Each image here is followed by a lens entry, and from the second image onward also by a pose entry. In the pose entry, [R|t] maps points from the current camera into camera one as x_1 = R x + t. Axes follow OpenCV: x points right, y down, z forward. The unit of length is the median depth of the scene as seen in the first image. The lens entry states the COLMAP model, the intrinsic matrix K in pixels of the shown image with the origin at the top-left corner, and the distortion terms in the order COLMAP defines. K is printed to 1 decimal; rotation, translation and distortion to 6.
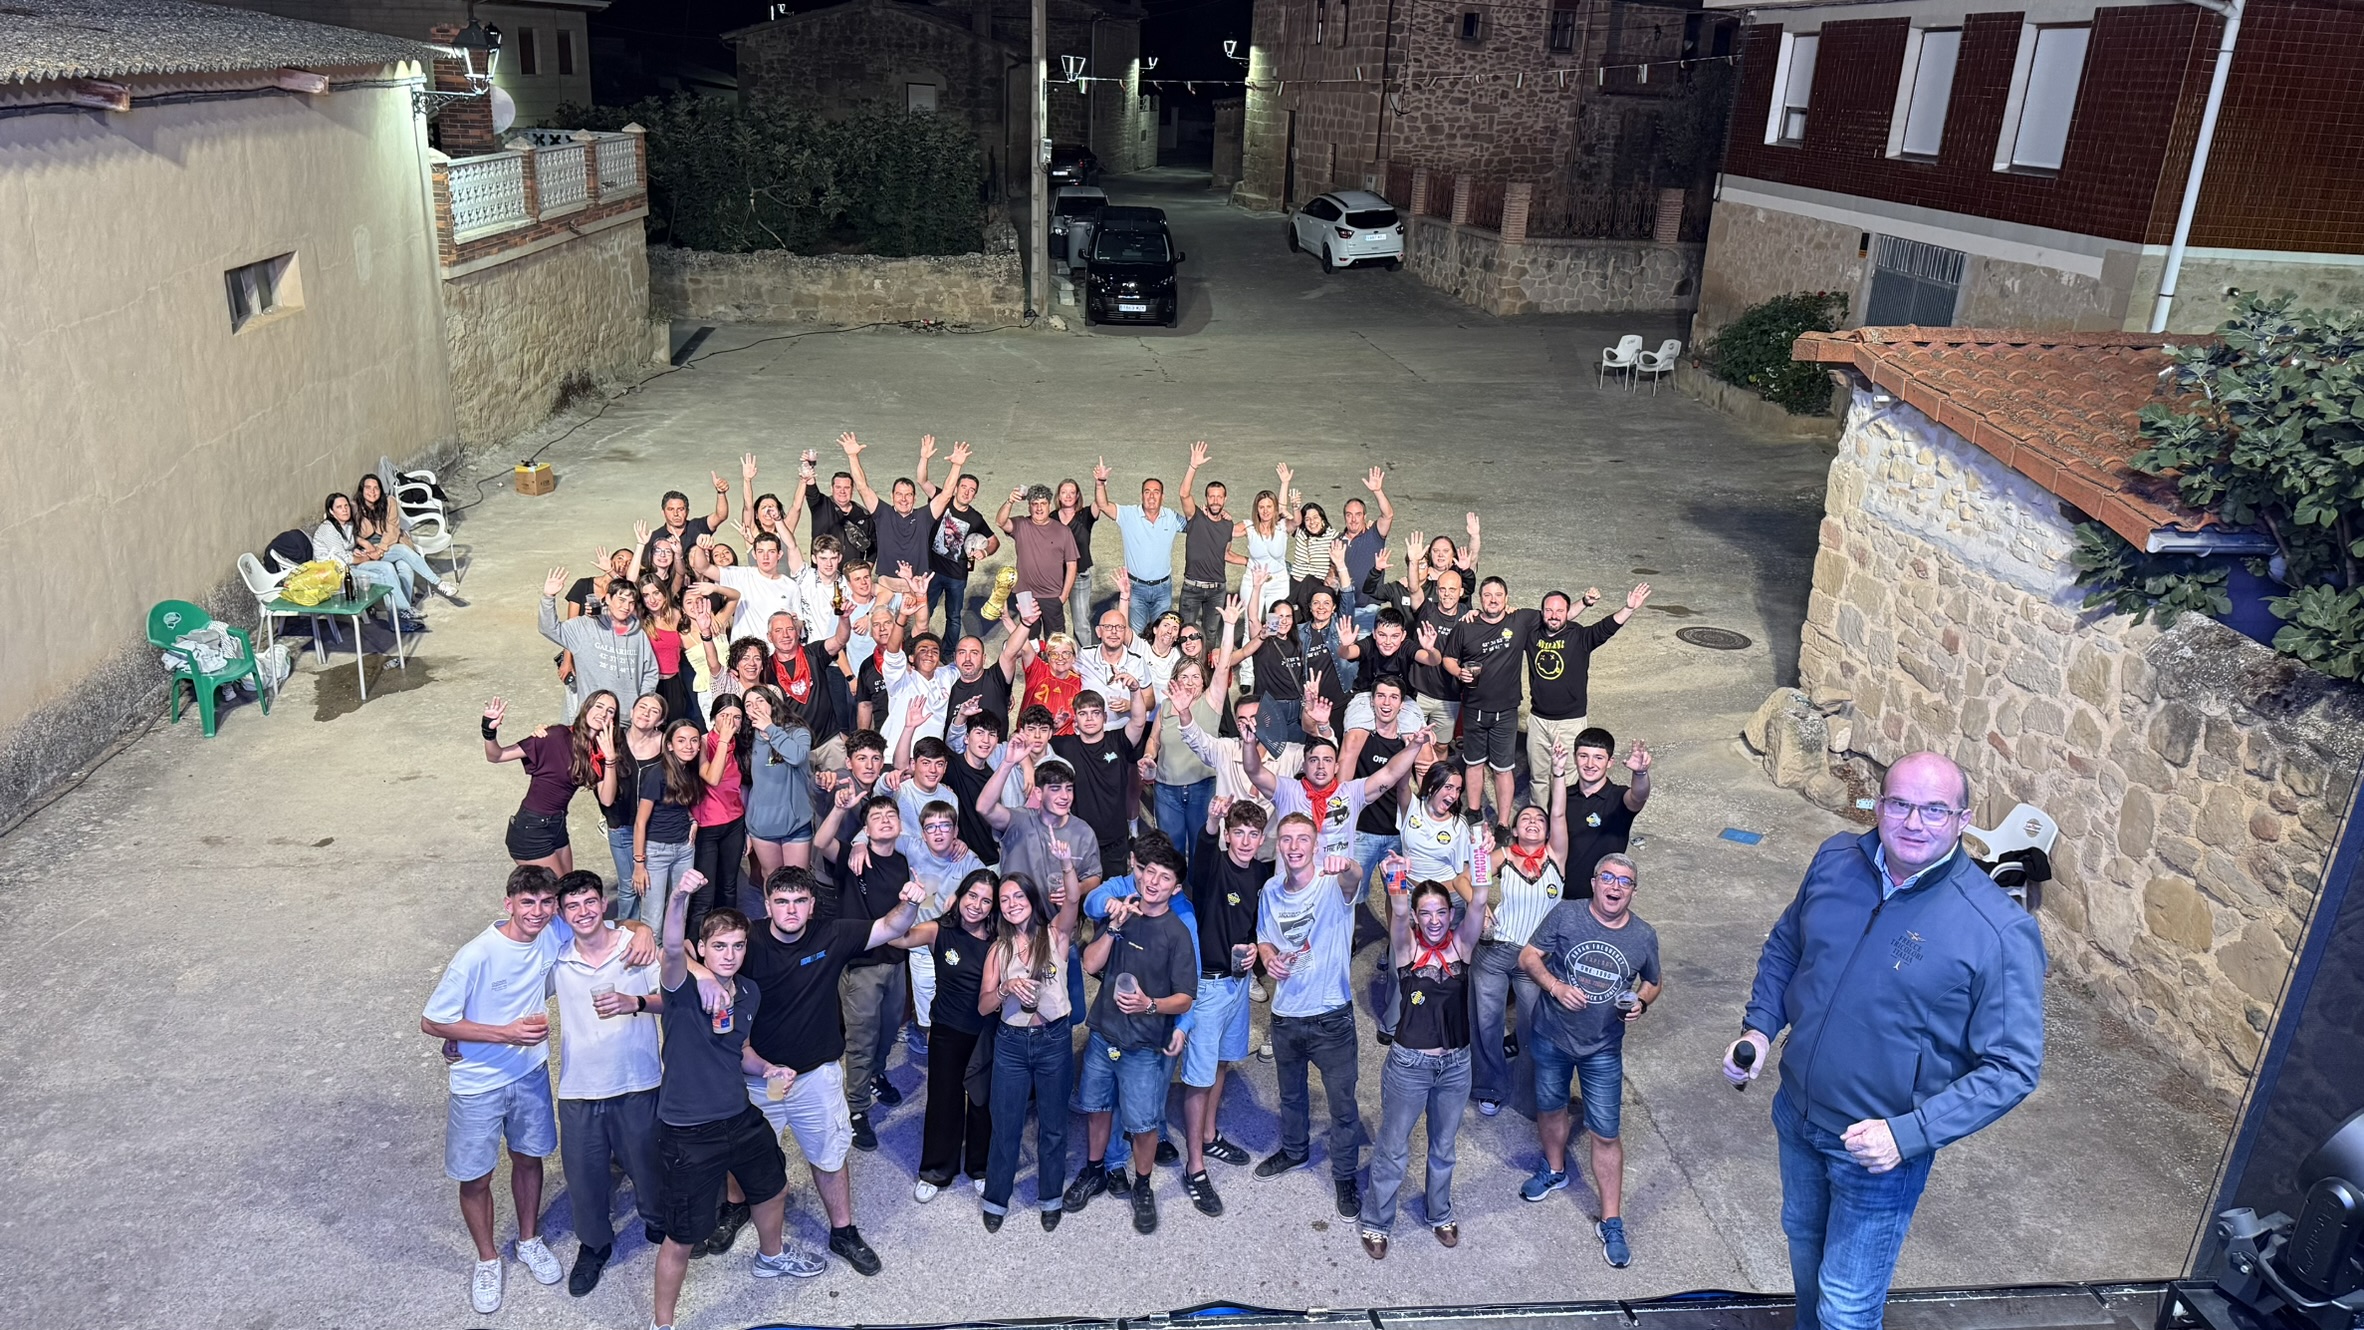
lens RADIAL K [[1603.3, 0, 1191.4], [0, 1603.3, 665.5], [0, 0, 1]] dist [0.117046, -0.180649]
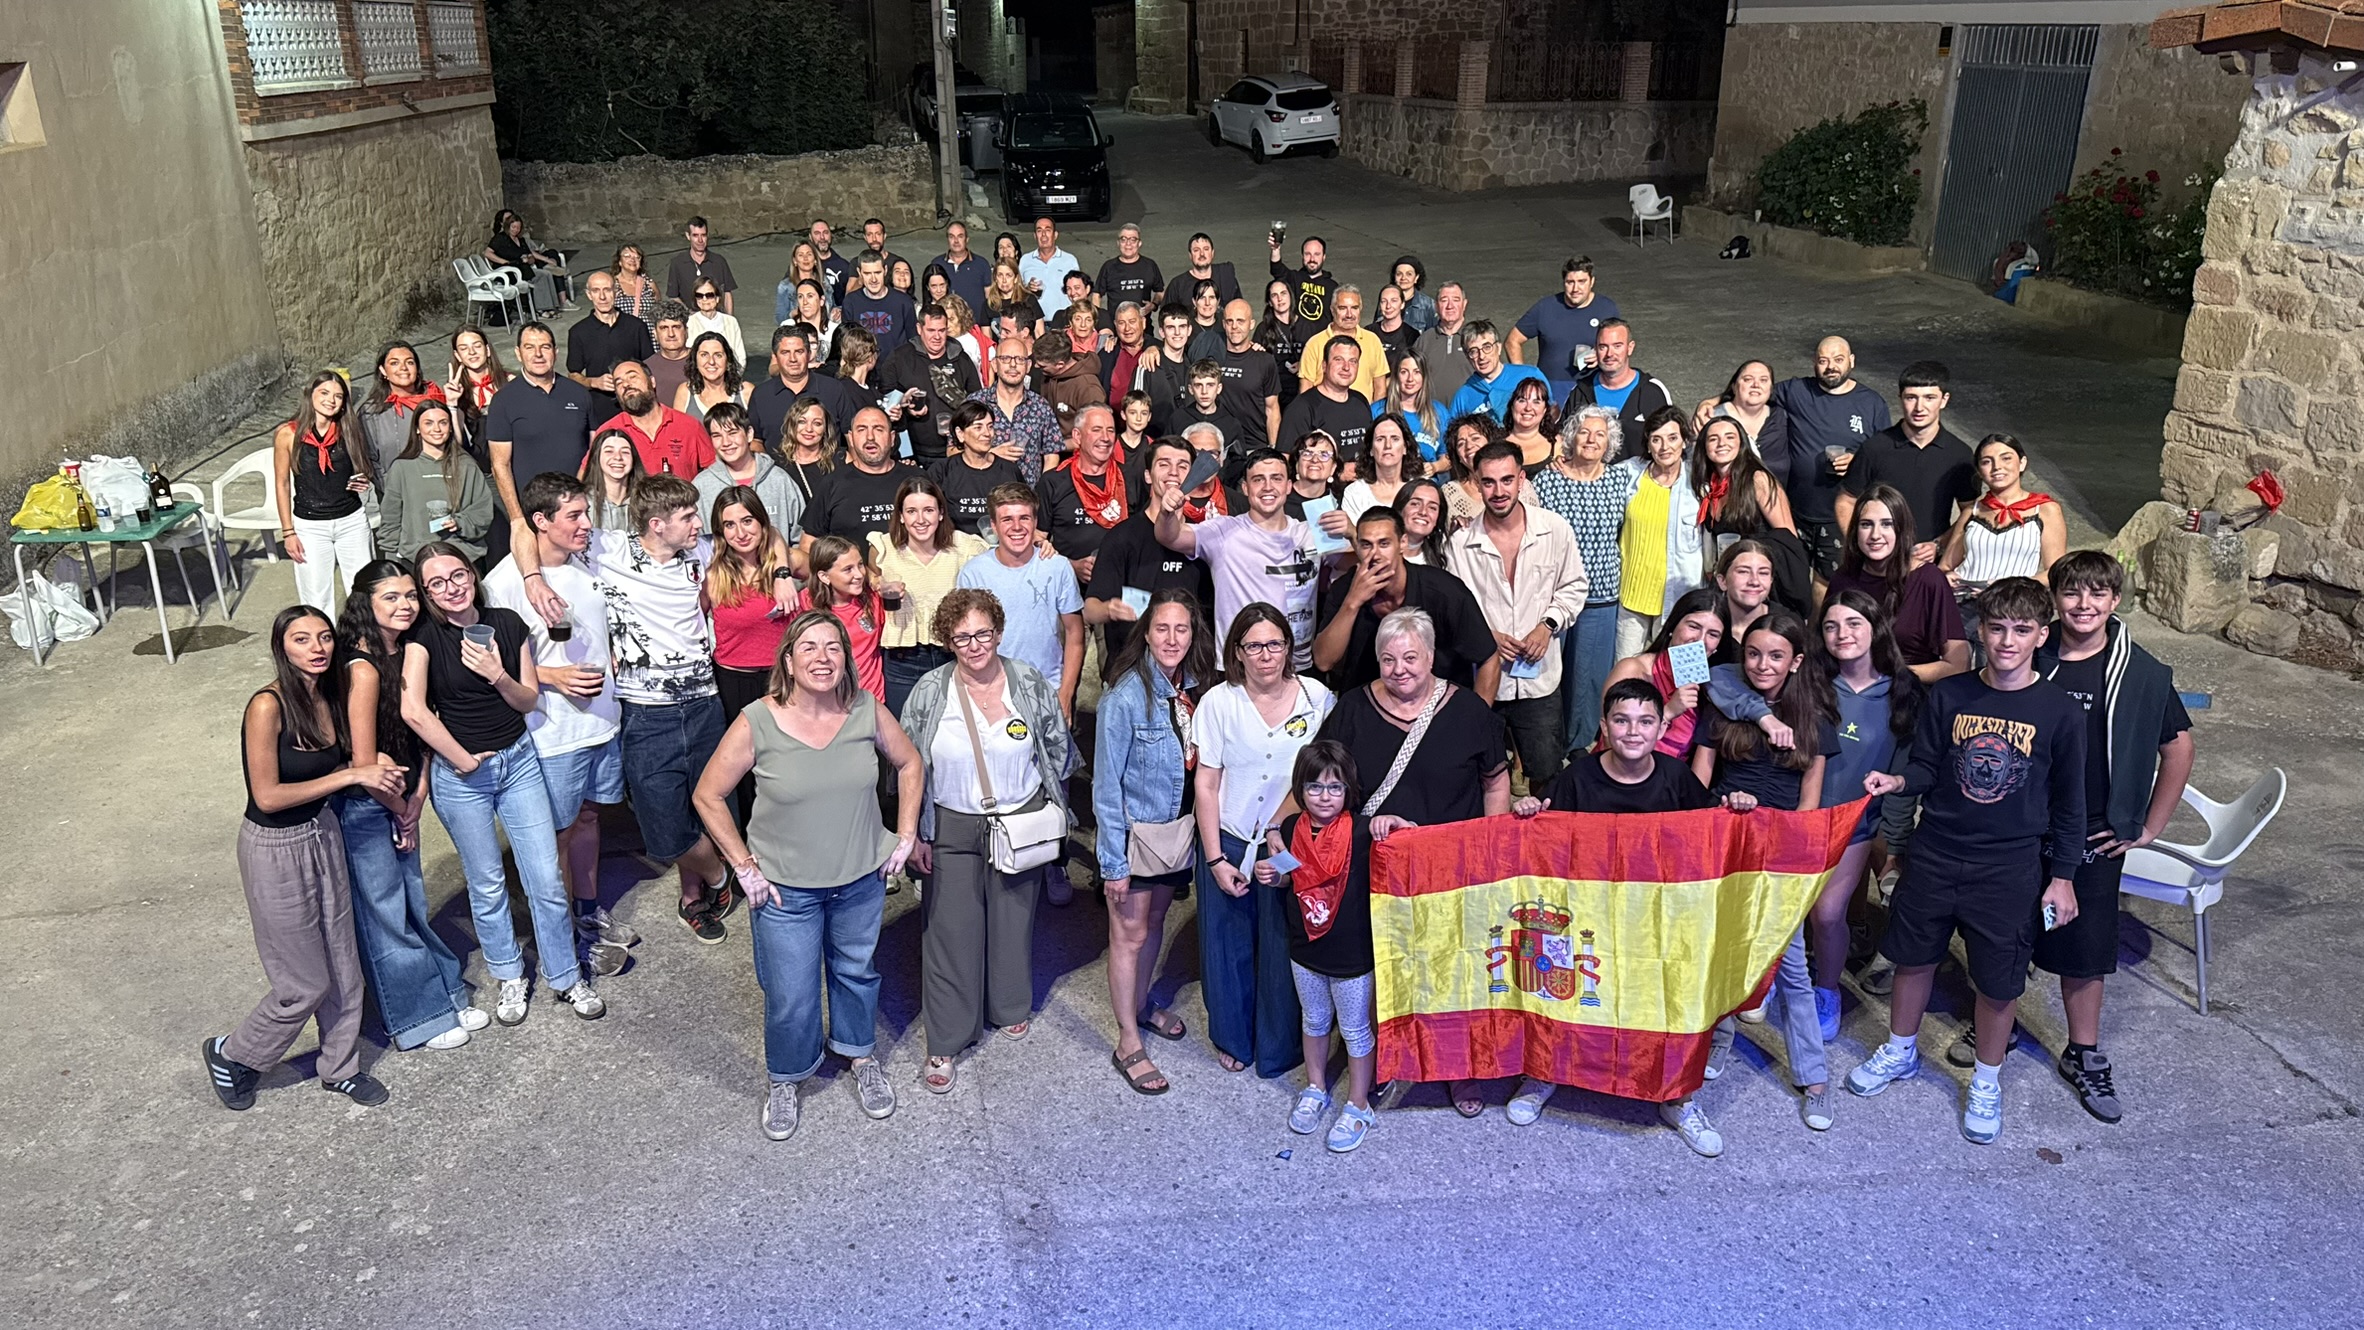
lens RADIAL K [[1640.5, 0, 1197.2], [0, 1640.5, 667.8], [0, 0, 1]] dist [0.015549, -0.016833]
pose [[0.994751, -0.075008, 0.069603, -0.071362], [0.073137, 0.996899, 0.029059, 0.019991], [-0.071567, -0.023816, 0.997151, 0.159621]]
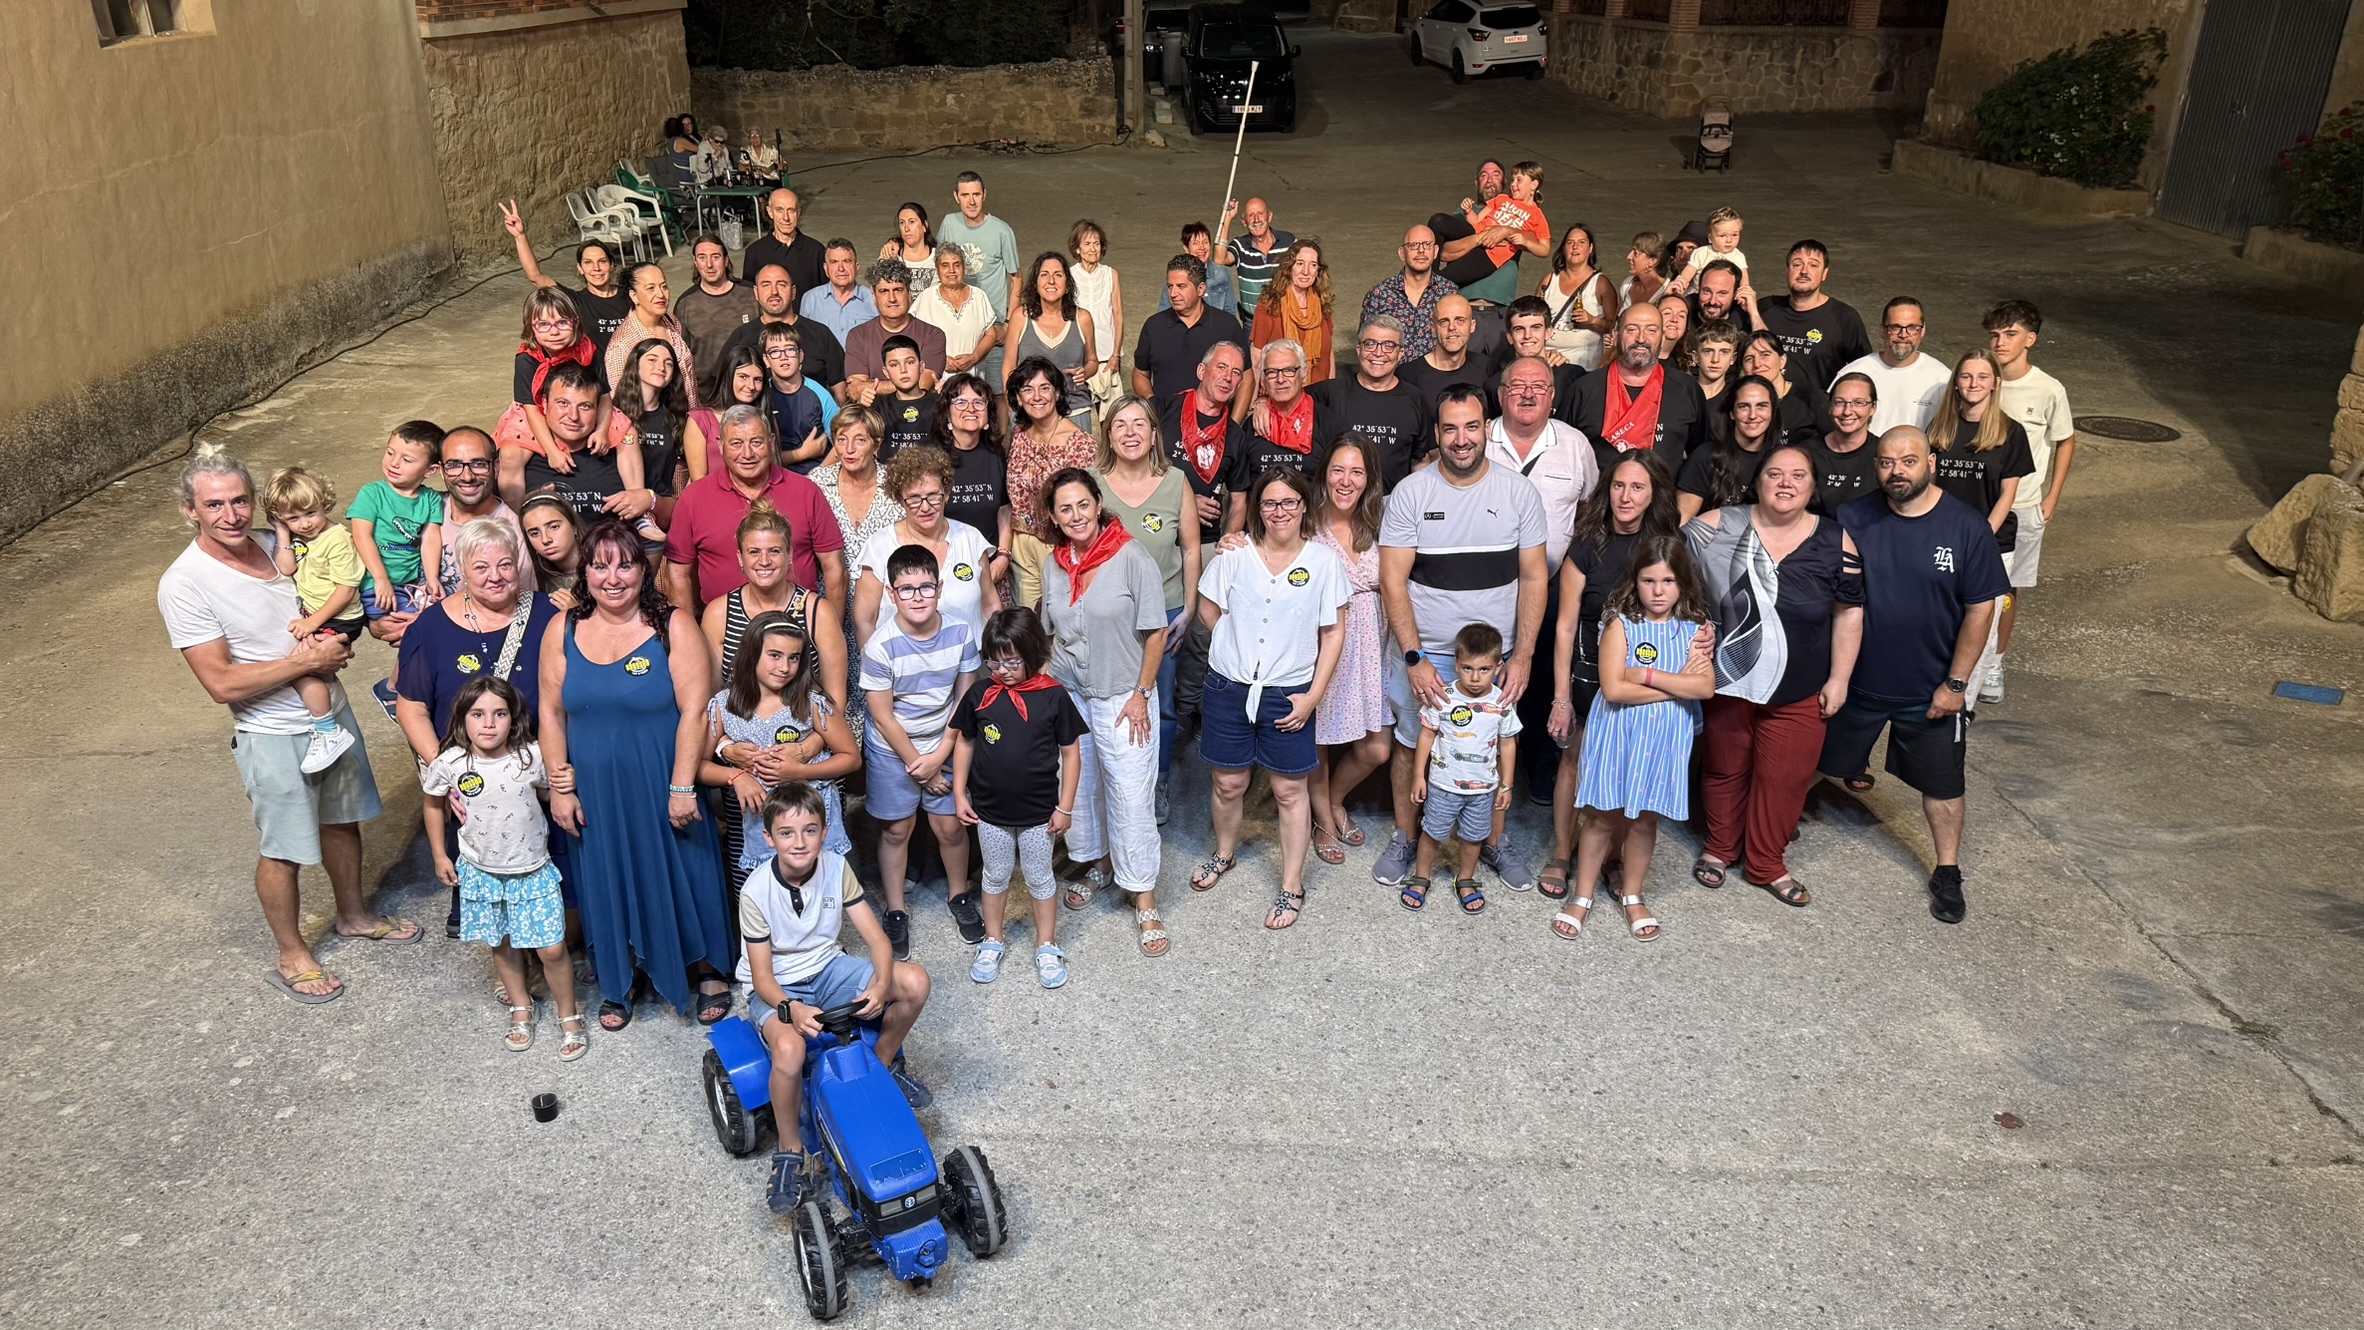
lens RADIAL K [[1643.5, 0, 1177.2], [0, 1643.5, 654.0], [0, 0, 1]] dist [0.031772, -0.035990]
pose [[0.998139, -0.011615, -0.059861, -0.035098], [0.015023, 0.998272, 0.056805, 0.023509], [0.059098, -0.057598, 0.996589, 0.164865]]
